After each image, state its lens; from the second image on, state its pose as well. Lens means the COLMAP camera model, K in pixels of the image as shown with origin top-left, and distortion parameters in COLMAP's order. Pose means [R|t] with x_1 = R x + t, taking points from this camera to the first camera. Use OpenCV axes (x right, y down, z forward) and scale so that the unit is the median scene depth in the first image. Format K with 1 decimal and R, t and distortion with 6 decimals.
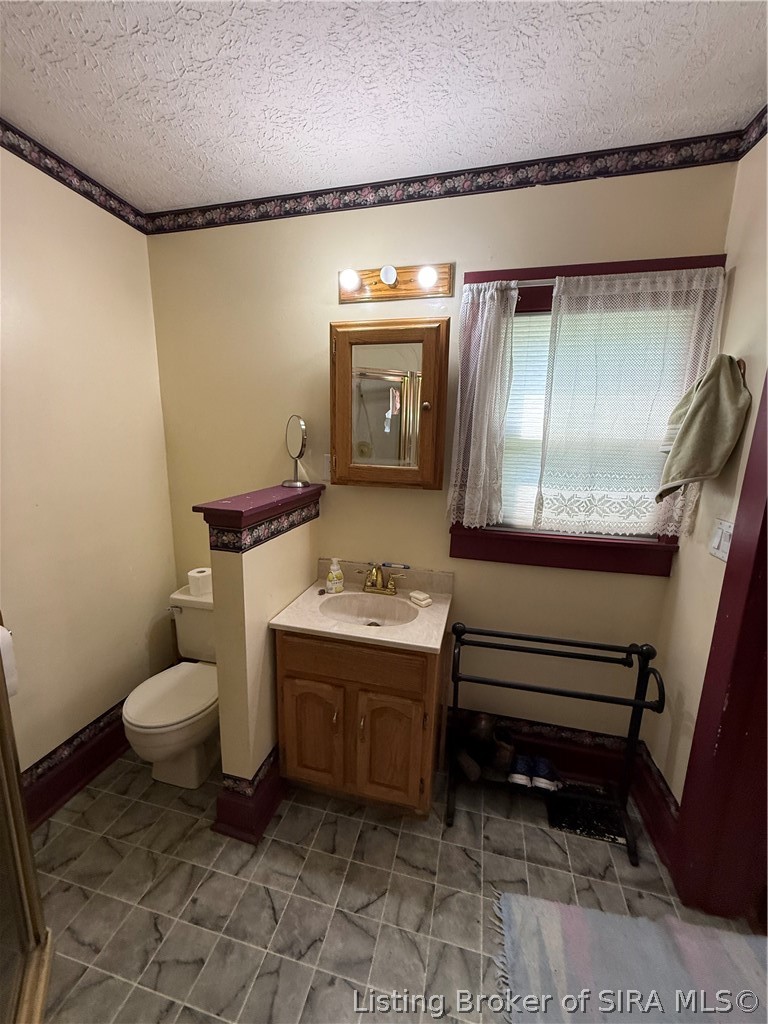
lens RADIAL K [[406.2, 0, 383.2], [0, 406.2, 512.3], [0, 0, 1]] dist [-0.003175, 0.000564]
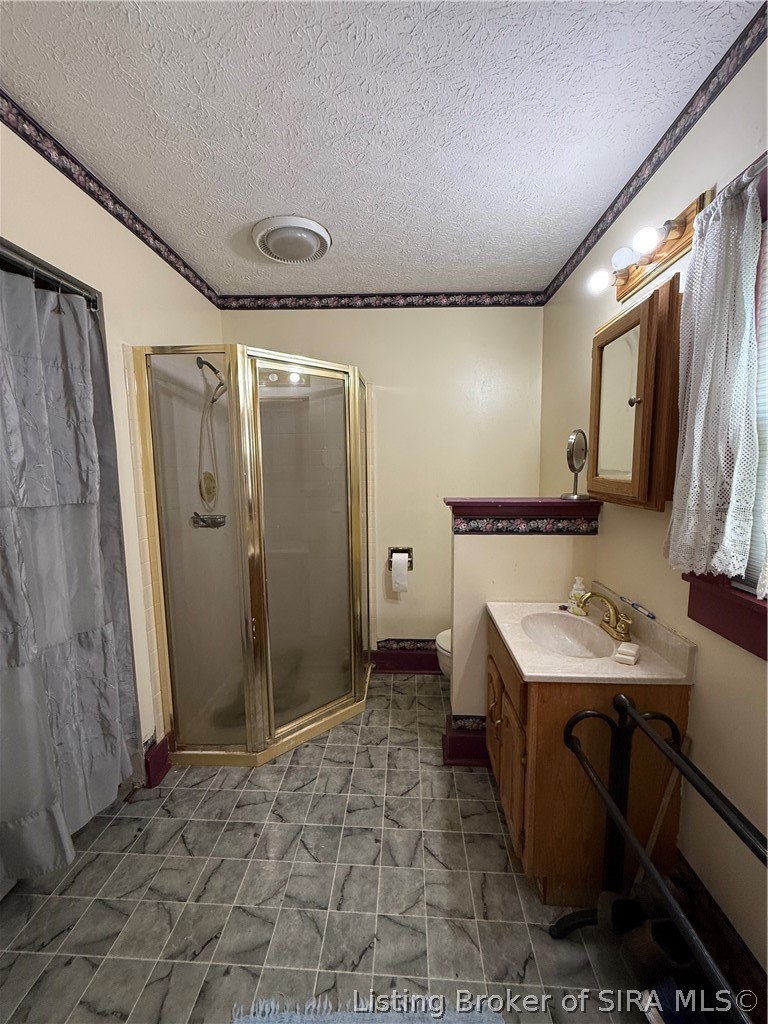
lens RADIAL K [[406.2, 0, 385.5], [0, 406.2, 512.5], [0, 0, 1]] dist [-0.003175, 0.000564]
pose [[0.184103, 0.091481, -0.978641, 0.892814], [-0.177855, 0.982324, 0.058367, -0.010005], [0.966682, 0.163311, 0.197119, 0.461242]]
